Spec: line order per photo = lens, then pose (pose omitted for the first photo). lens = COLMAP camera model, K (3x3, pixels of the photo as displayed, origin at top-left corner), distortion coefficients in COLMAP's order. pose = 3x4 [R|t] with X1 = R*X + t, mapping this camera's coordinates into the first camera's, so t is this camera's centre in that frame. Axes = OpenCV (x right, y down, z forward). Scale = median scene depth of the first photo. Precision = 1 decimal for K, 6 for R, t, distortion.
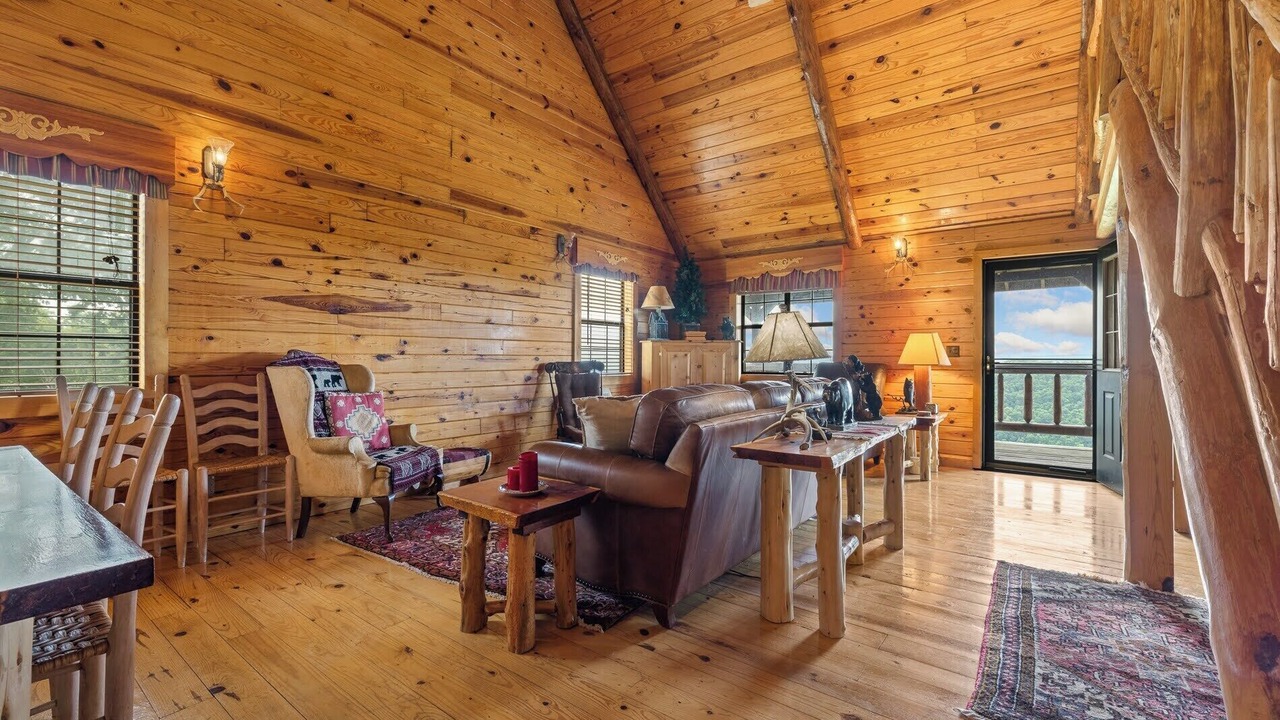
lens RADIAL K [[554.1, 0, 666.1], [0, 554.1, 354.6], [0, 0, 1]] dist [-0.002650, 0.000650]
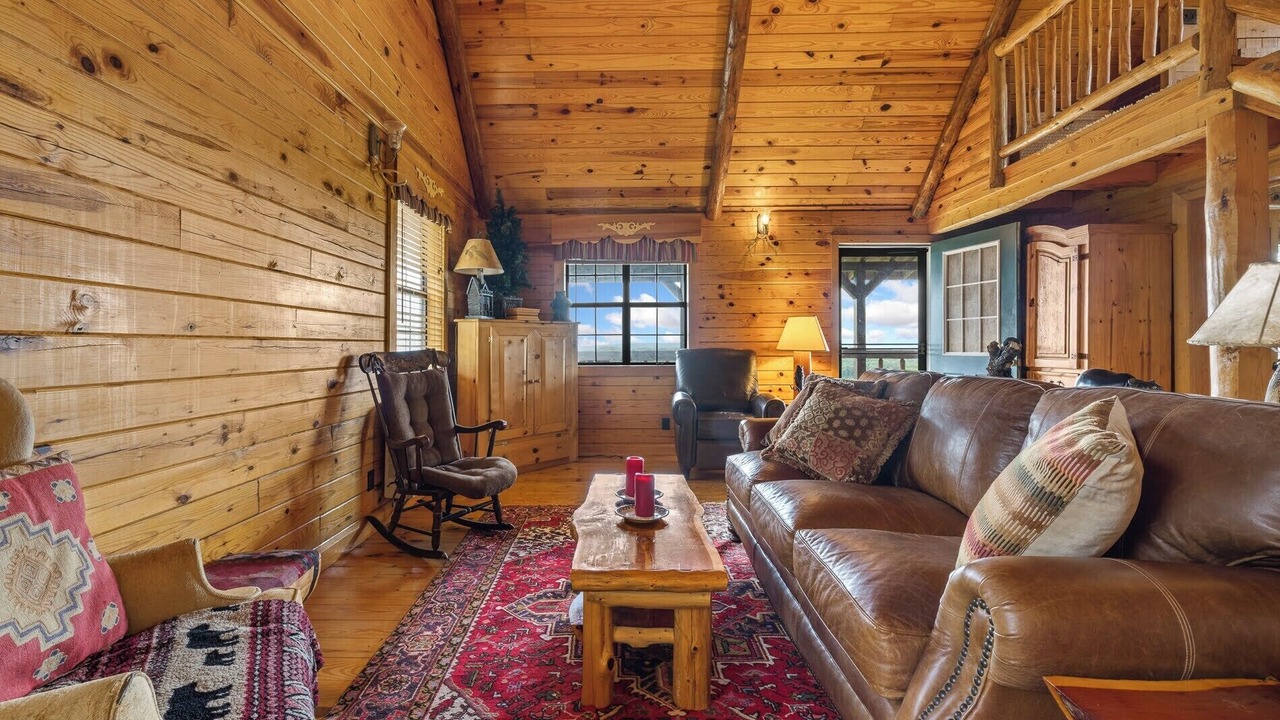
lens RADIAL K [[554.1, 0, 634.3], [0, 554.1, 343.5], [0, 0, 1]] dist [-0.002650, 0.000650]
pose [[0.817680, -0.002689, 0.575666, -0.278731], [0.002505, 0.999996, 0.001113, 0.004223], [-0.575667, 0.000532, 0.817684, 0.368939]]
